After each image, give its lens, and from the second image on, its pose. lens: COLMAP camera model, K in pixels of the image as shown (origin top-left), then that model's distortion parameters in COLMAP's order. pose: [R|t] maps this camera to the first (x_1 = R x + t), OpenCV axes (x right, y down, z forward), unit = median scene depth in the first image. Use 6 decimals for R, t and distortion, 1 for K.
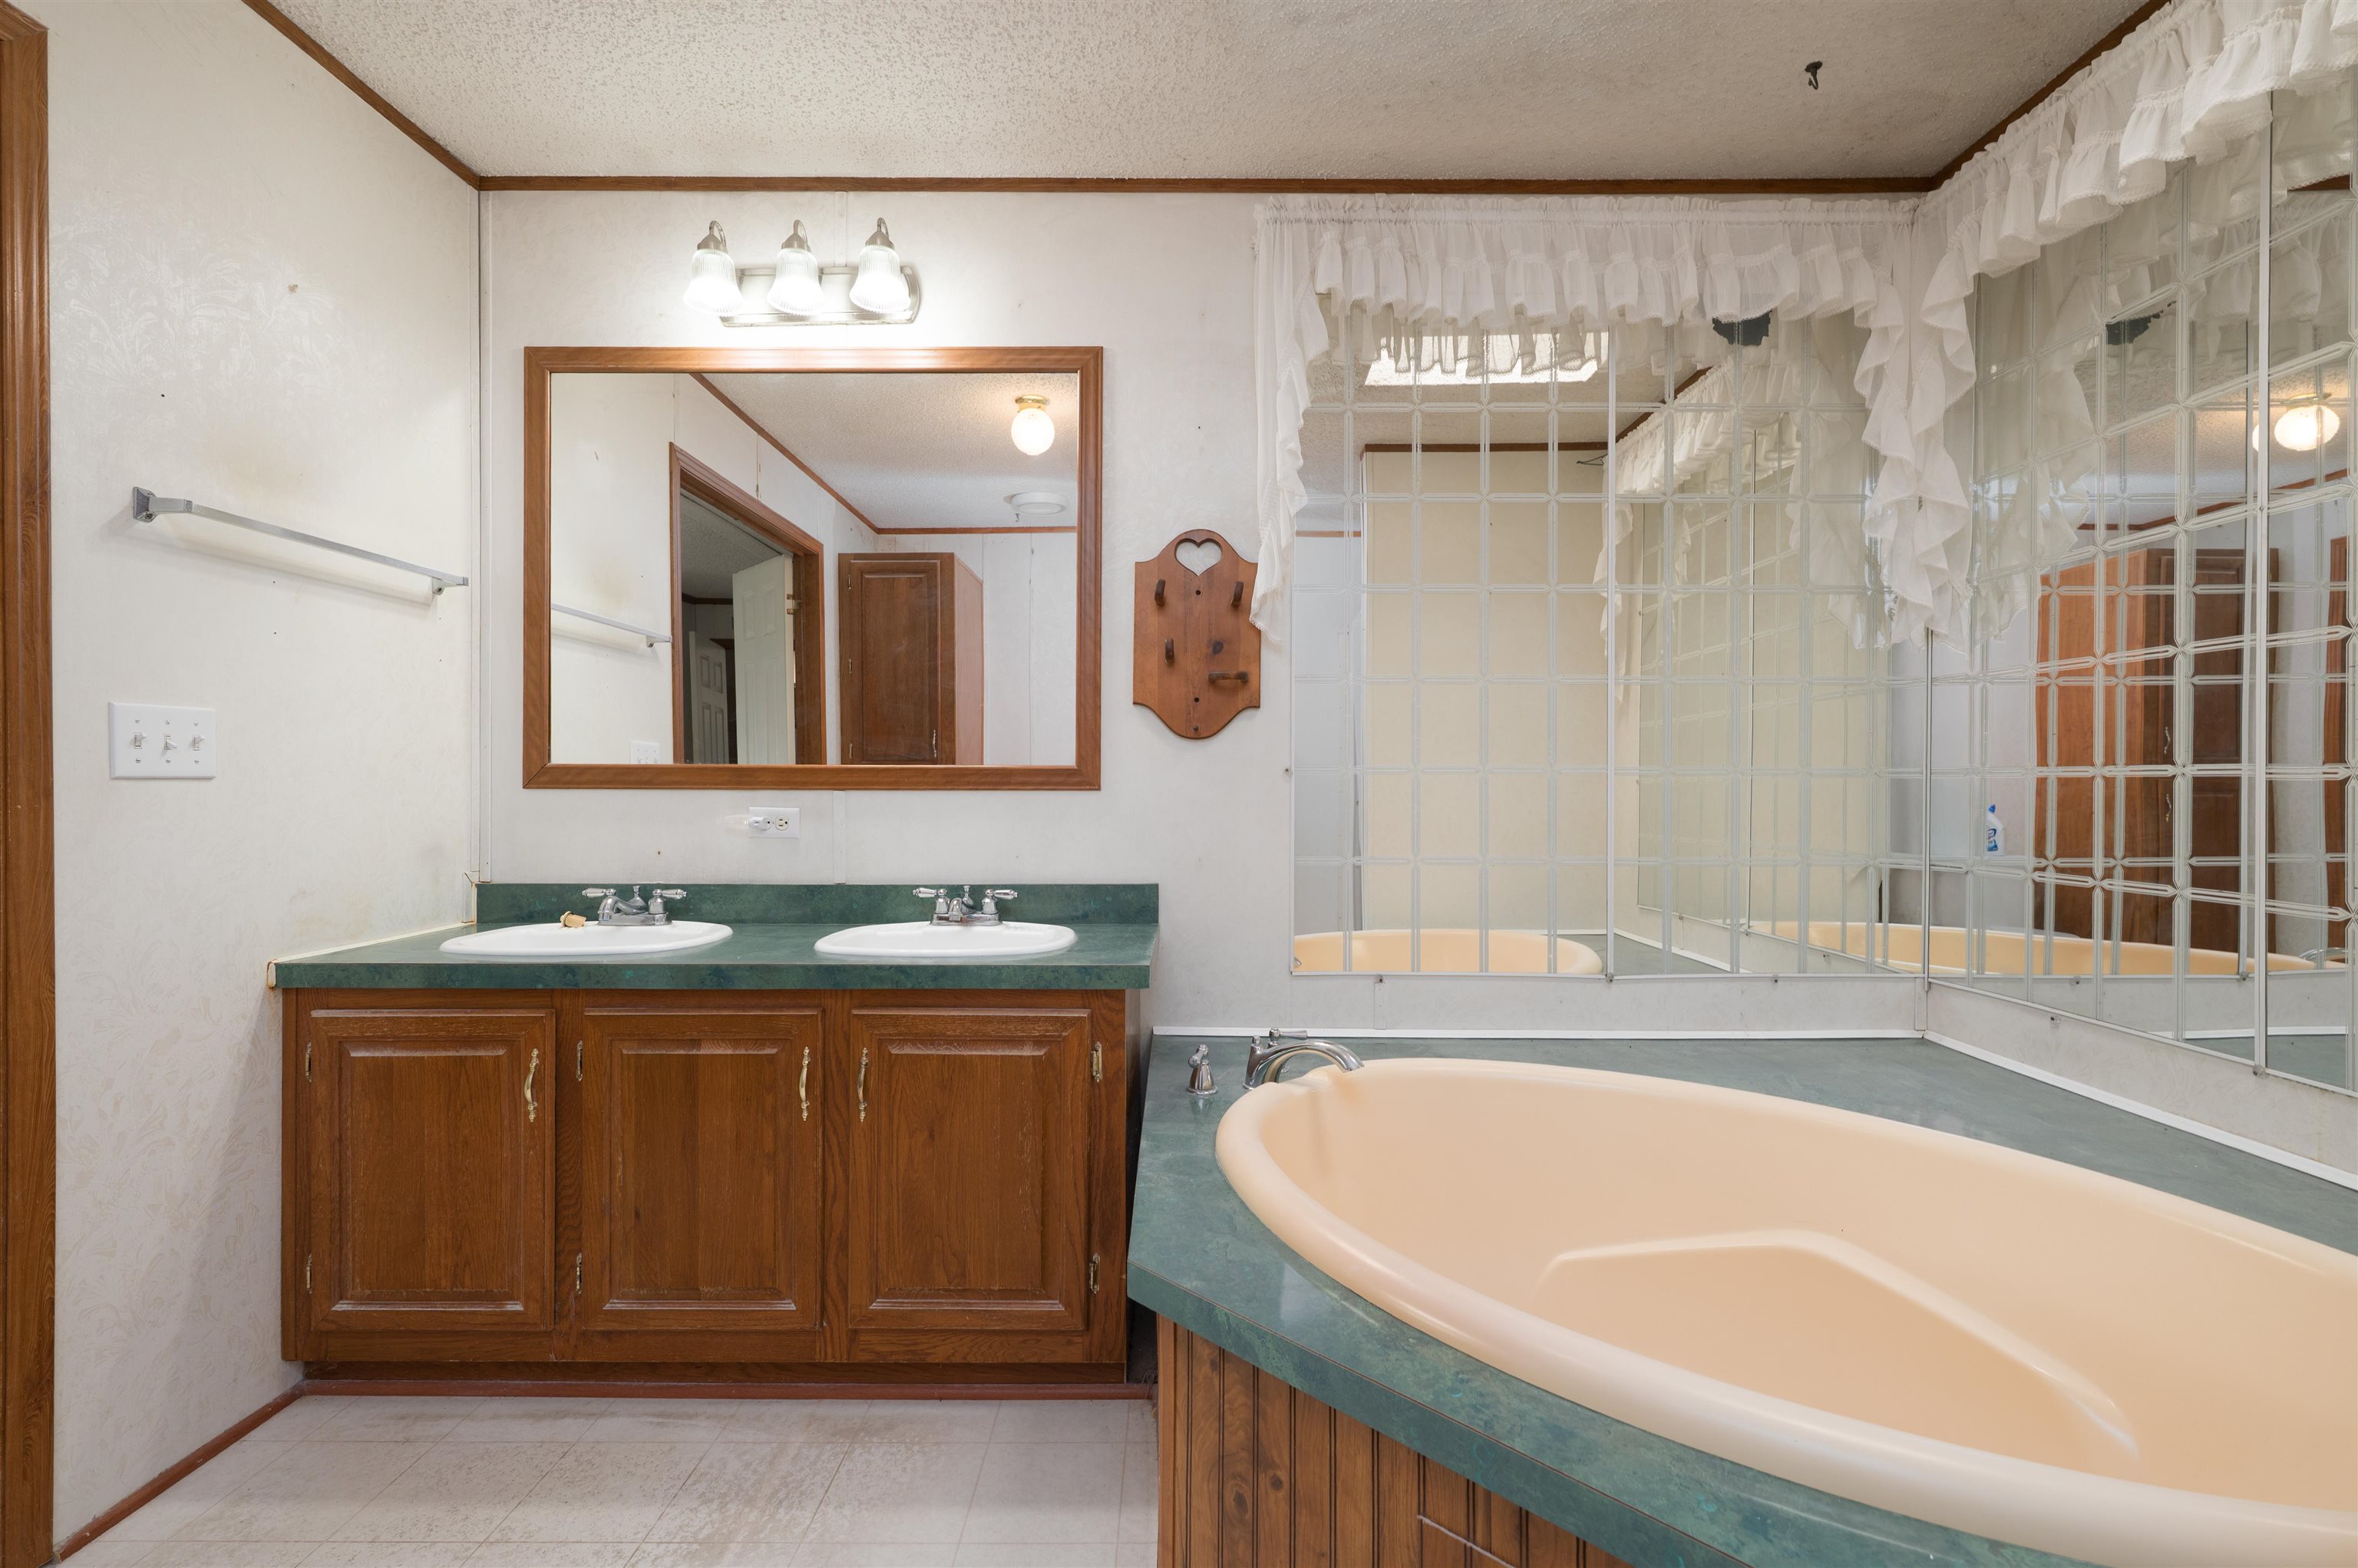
lens RADIAL K [[1014.6, 0, 1178.5], [0, 1014.6, 790.0], [0, 0, 1]] dist [0.000610, -0.000603]
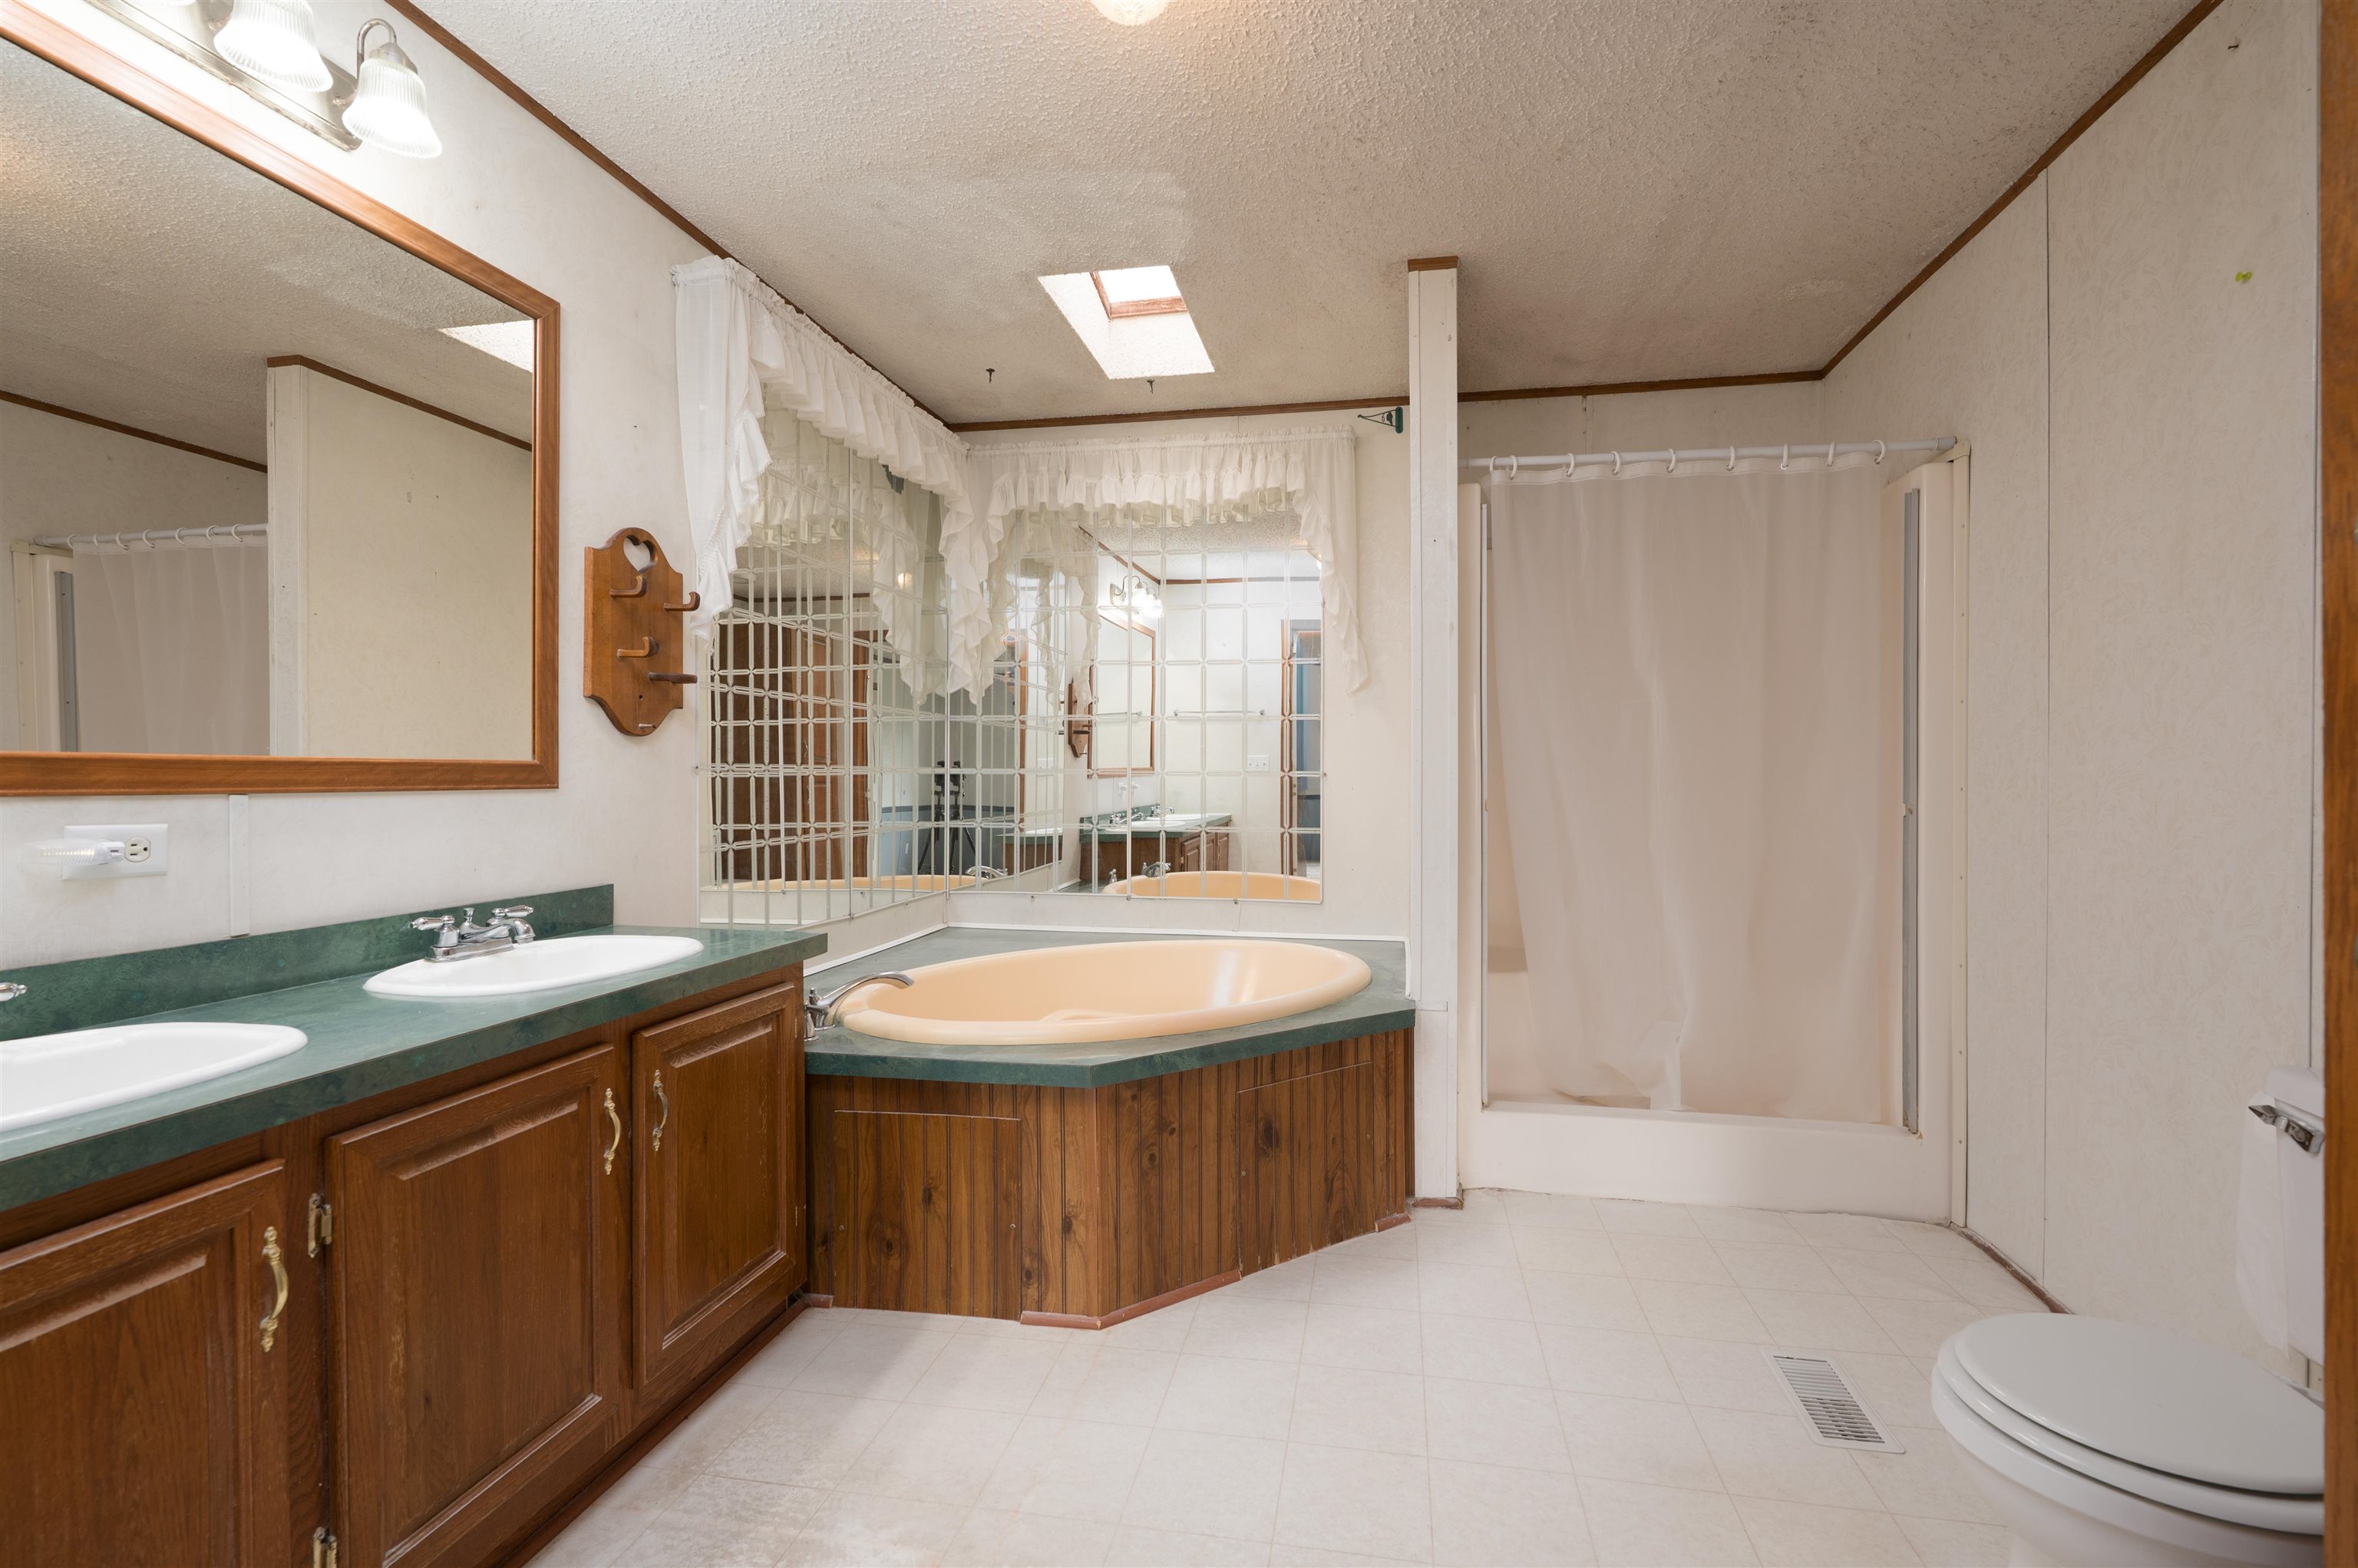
lens RADIAL K [[1014.6, 0, 1183.0], [0, 1014.6, 785.4], [0, 0, 1]] dist [0.000610, -0.000603]
pose [[0.195213, -0.008815, 0.980721, -1.051338], [0.003011, 0.999960, 0.008389, -0.010281], [-0.980756, 0.001315, 0.195232, 0.331517]]
